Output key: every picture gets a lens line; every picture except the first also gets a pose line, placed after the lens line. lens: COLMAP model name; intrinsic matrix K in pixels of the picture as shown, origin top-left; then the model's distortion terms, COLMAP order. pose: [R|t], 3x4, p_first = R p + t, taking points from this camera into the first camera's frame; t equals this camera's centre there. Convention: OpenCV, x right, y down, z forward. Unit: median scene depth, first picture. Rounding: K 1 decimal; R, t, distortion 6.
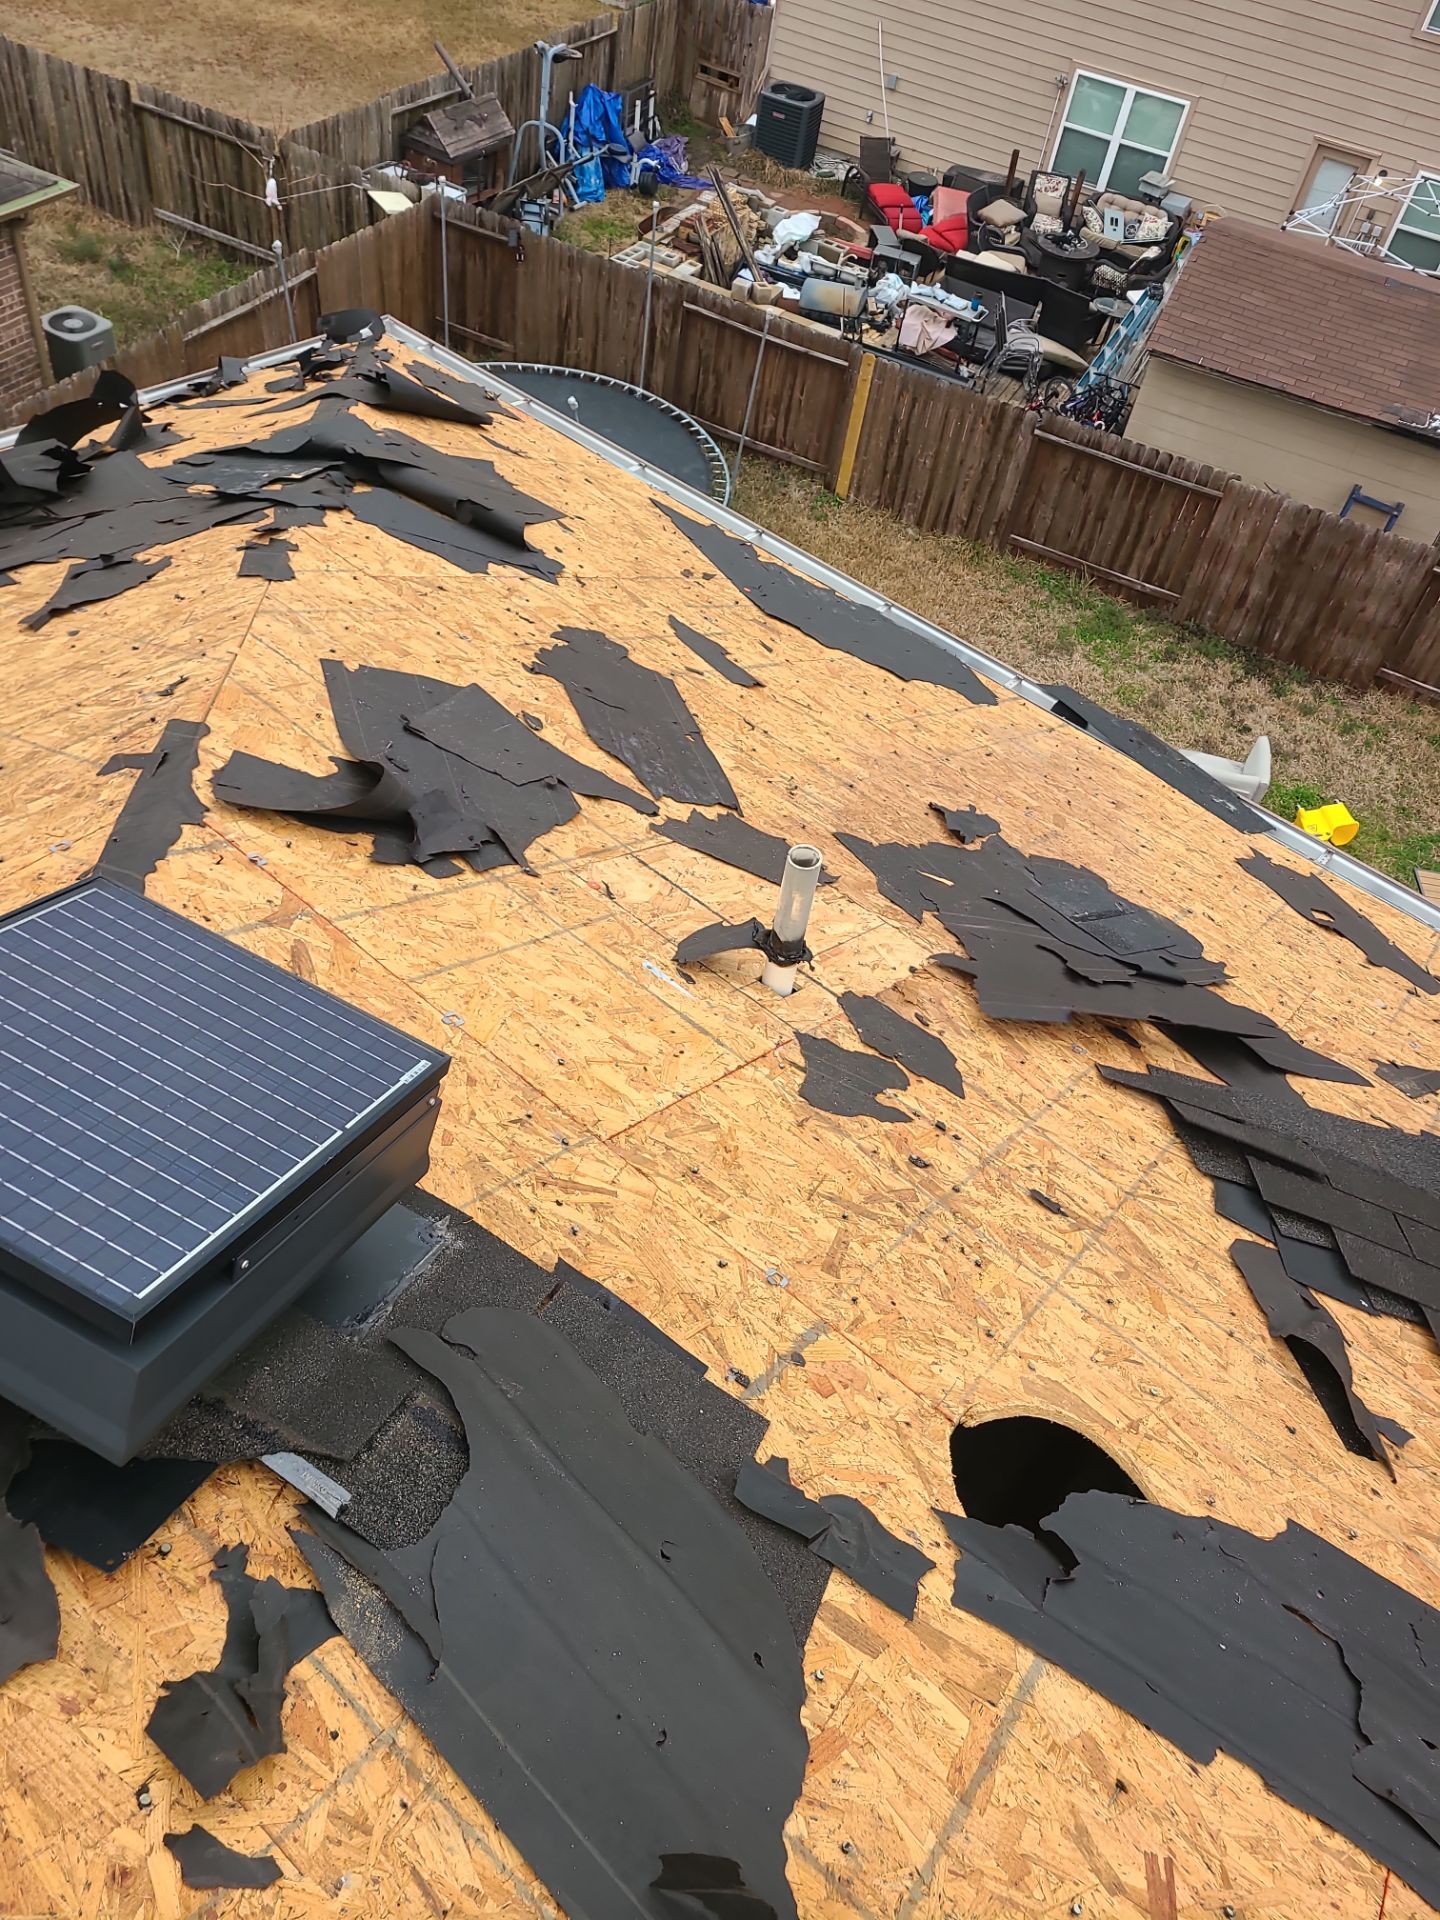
lens RADIAL K [[1553.4, 0, 720.0], [0, 1553.4, 960.0], [0, 0, 1]] dist [0.041202, -0.001108]
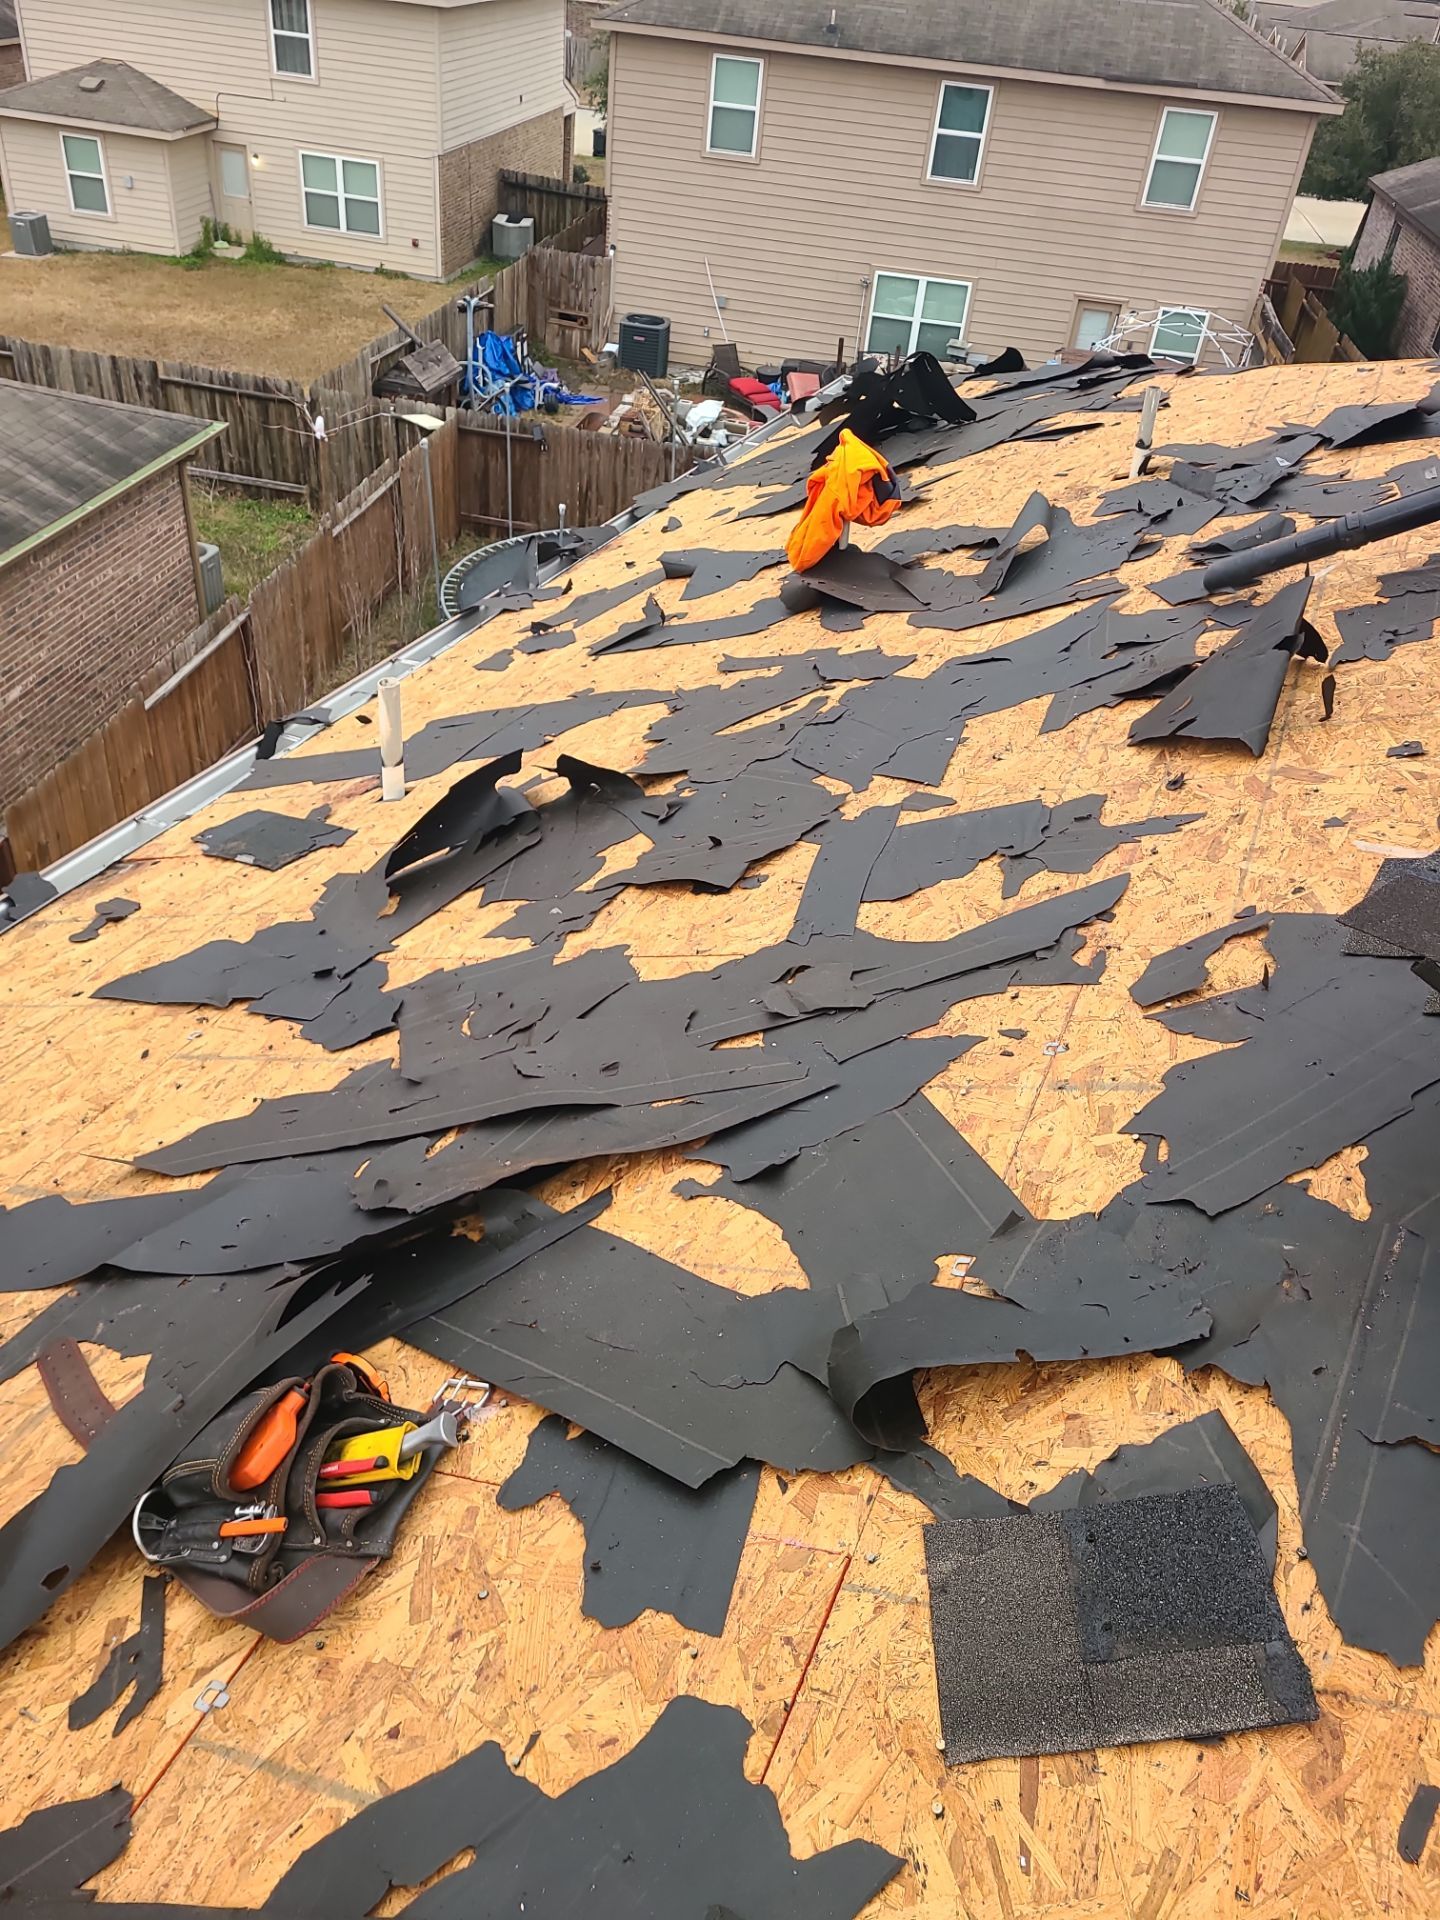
lens RADIAL K [[1516.3, 0, 720.0], [0, 1516.3, 960.0], [0, 0, 1]] dist [0.070109, -0.006620]
pose [[0.961898, -0.200306, 0.186091, -0.258634], [0.224463, 0.967165, -0.119197, 0.089467], [-0.156105, 0.156426, 0.975276, -0.091978]]
